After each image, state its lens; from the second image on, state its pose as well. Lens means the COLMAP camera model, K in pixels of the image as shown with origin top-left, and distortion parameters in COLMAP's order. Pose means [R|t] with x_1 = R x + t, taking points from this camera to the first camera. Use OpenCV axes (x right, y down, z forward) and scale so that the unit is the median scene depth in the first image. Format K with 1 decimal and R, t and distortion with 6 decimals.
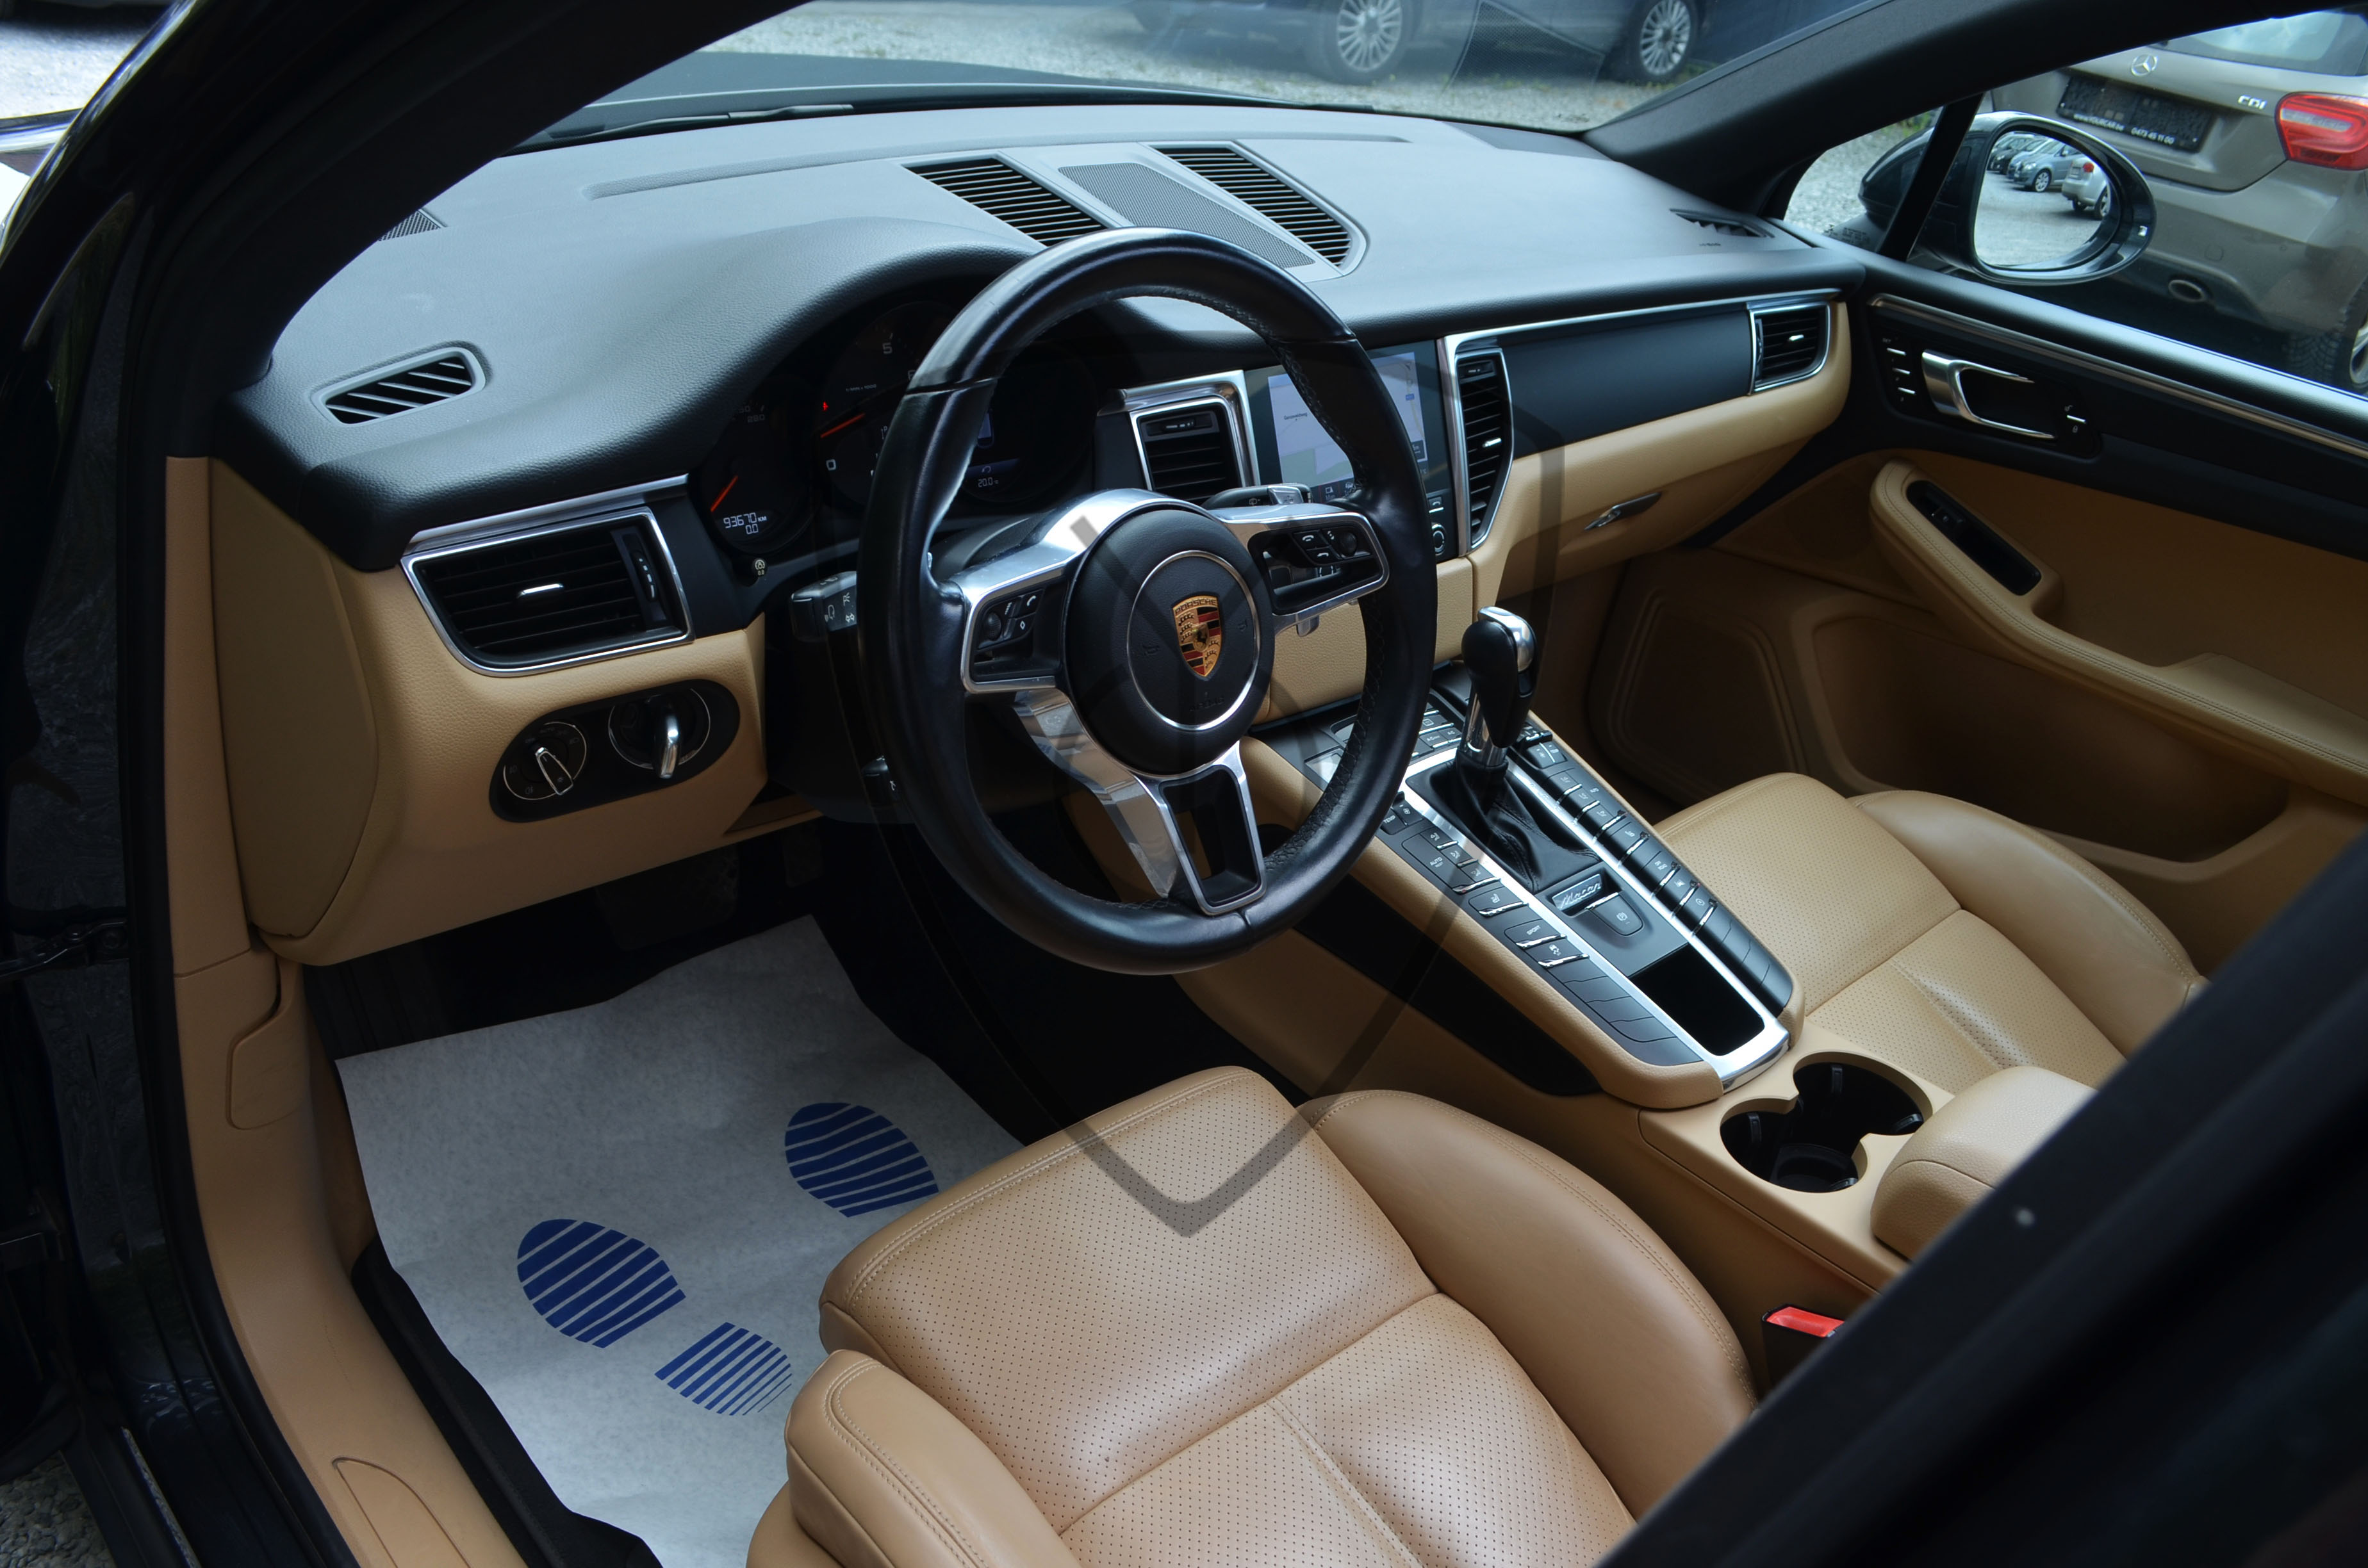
lens RADIAL K [[1801.0, 0, 1184.4], [0, 1801.0, 862.6], [0, 0, 1]] dist [-0.072391, 0.002364]
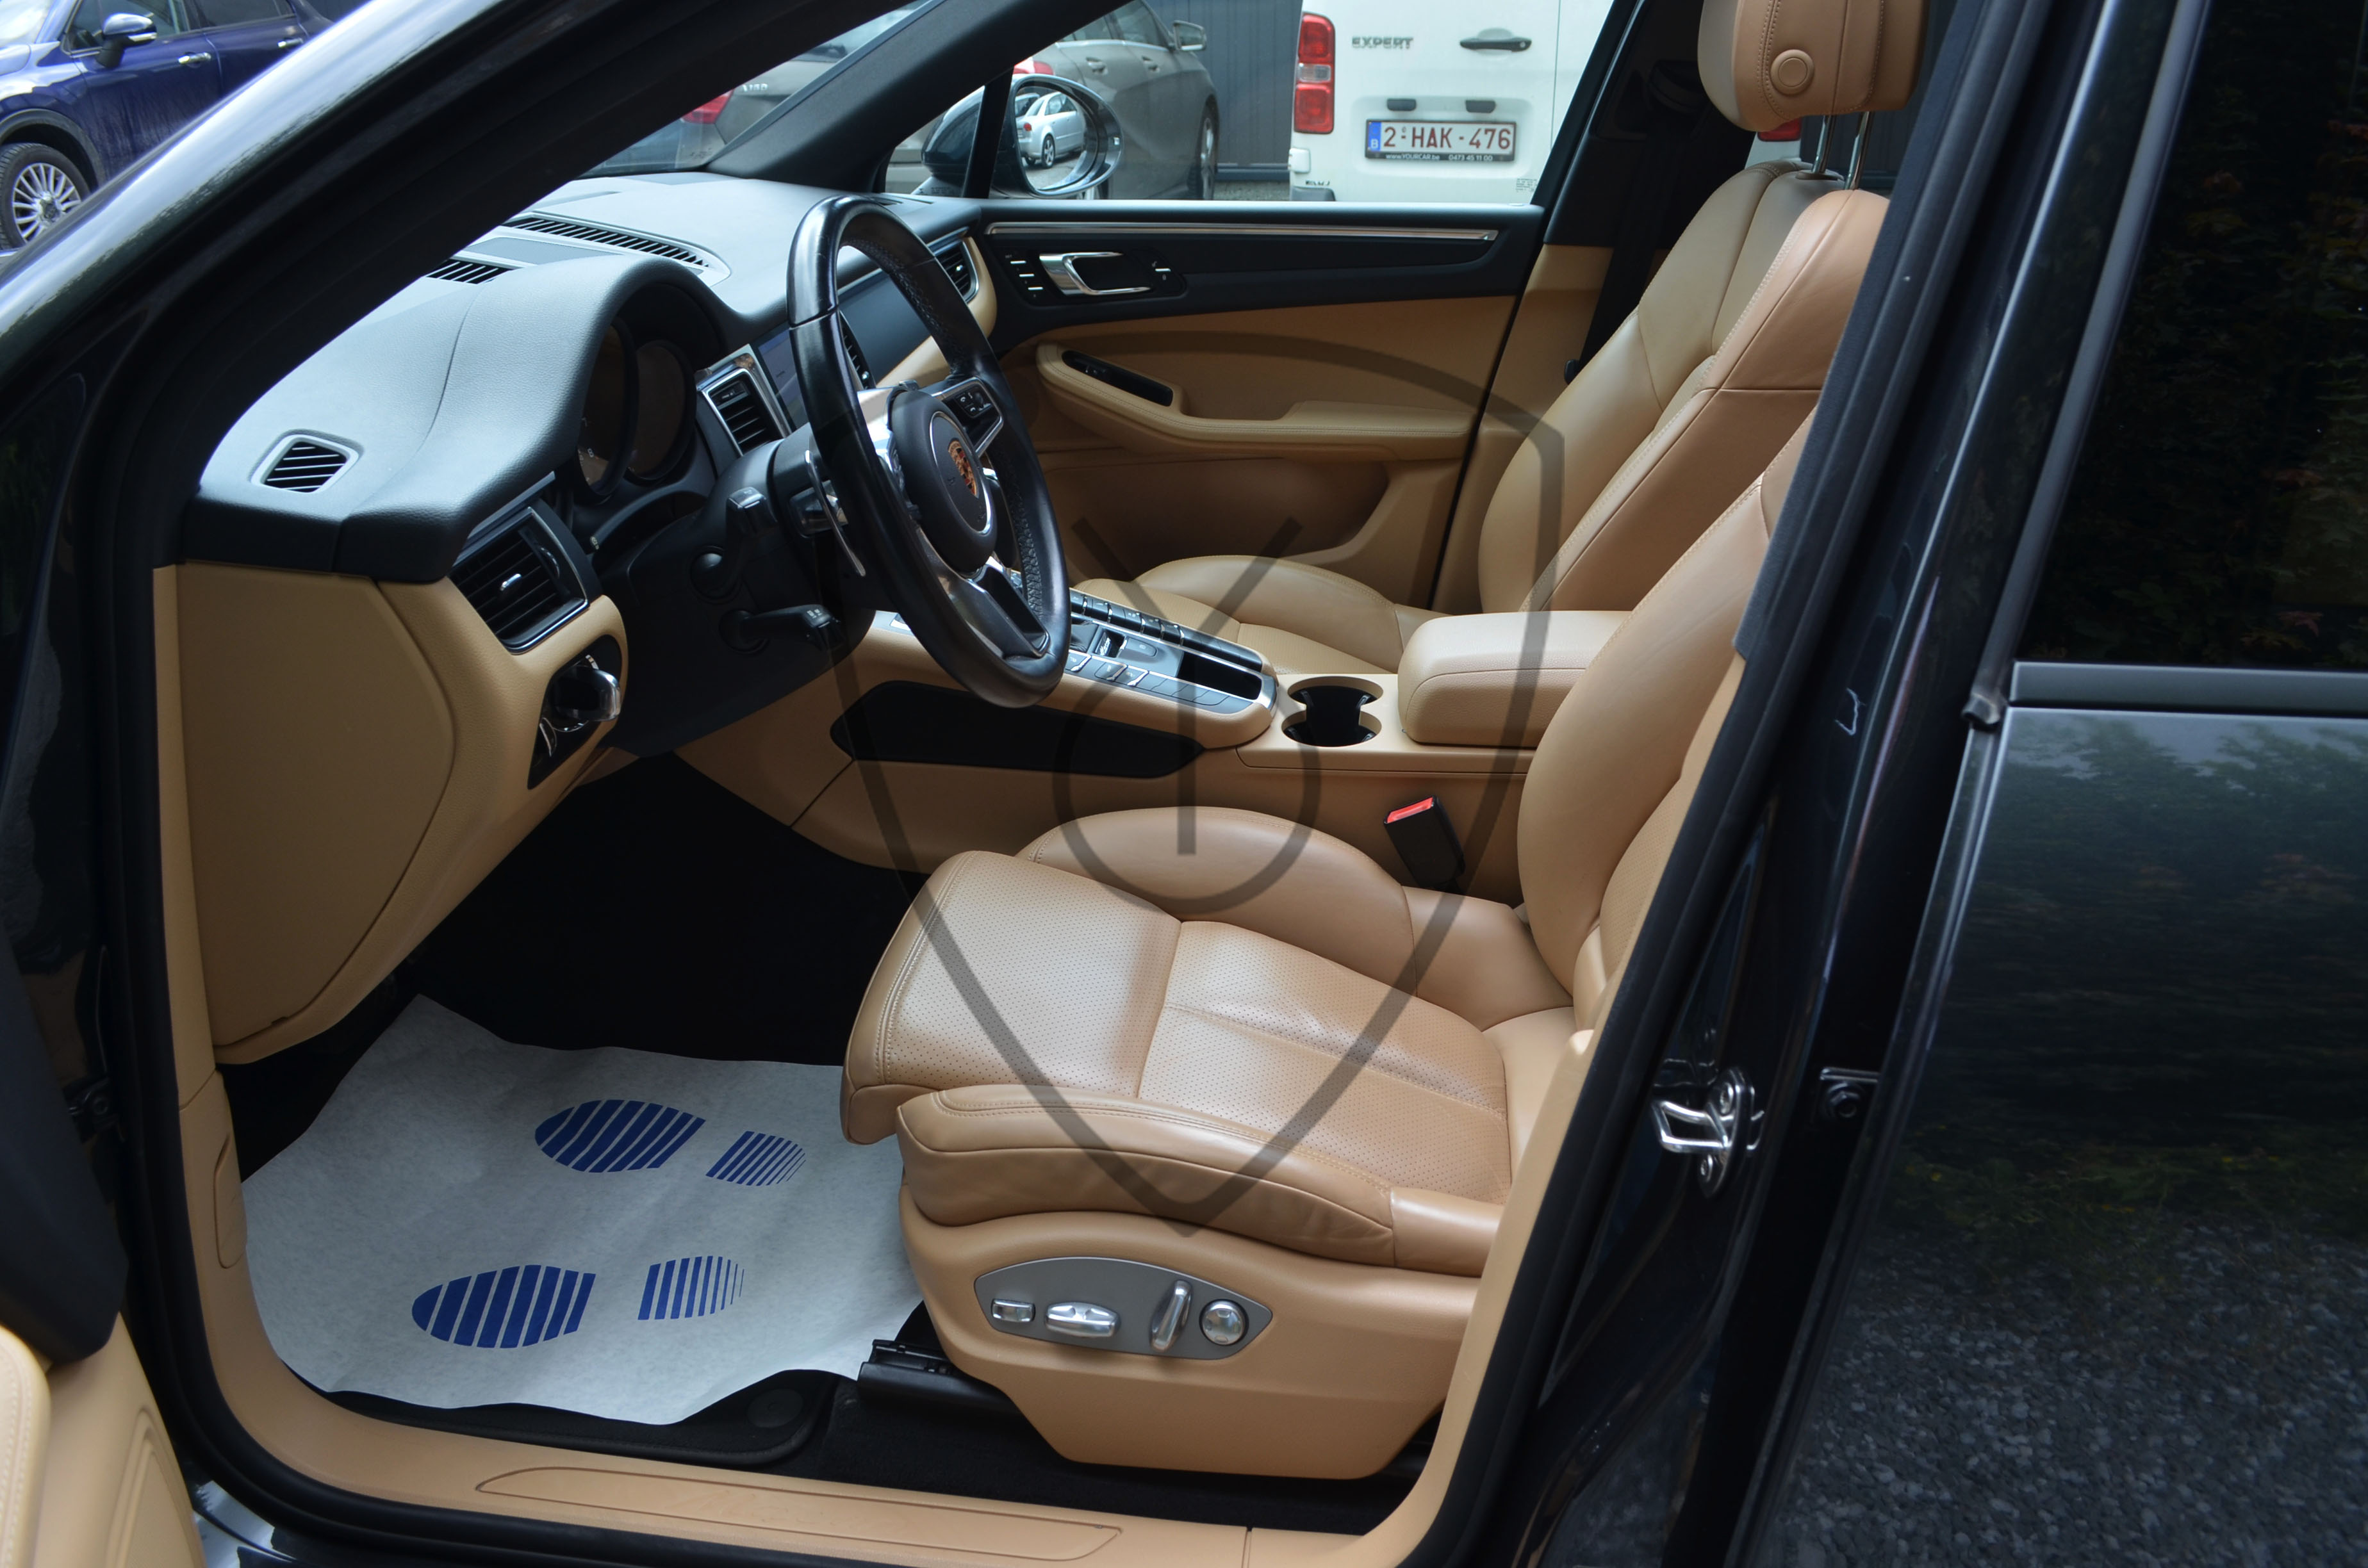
lens RADIAL K [[1801.0, 0, 1184.4], [0, 1801.0, 862.6], [0, 0, 1]] dist [-0.072391, 0.002364]
pose [[0.751817, -0.392467, 0.529850, -0.473510], [0.414095, 0.906369, 0.083790, 0.069925], [-0.513125, 0.156413, 0.843942, -0.145738]]
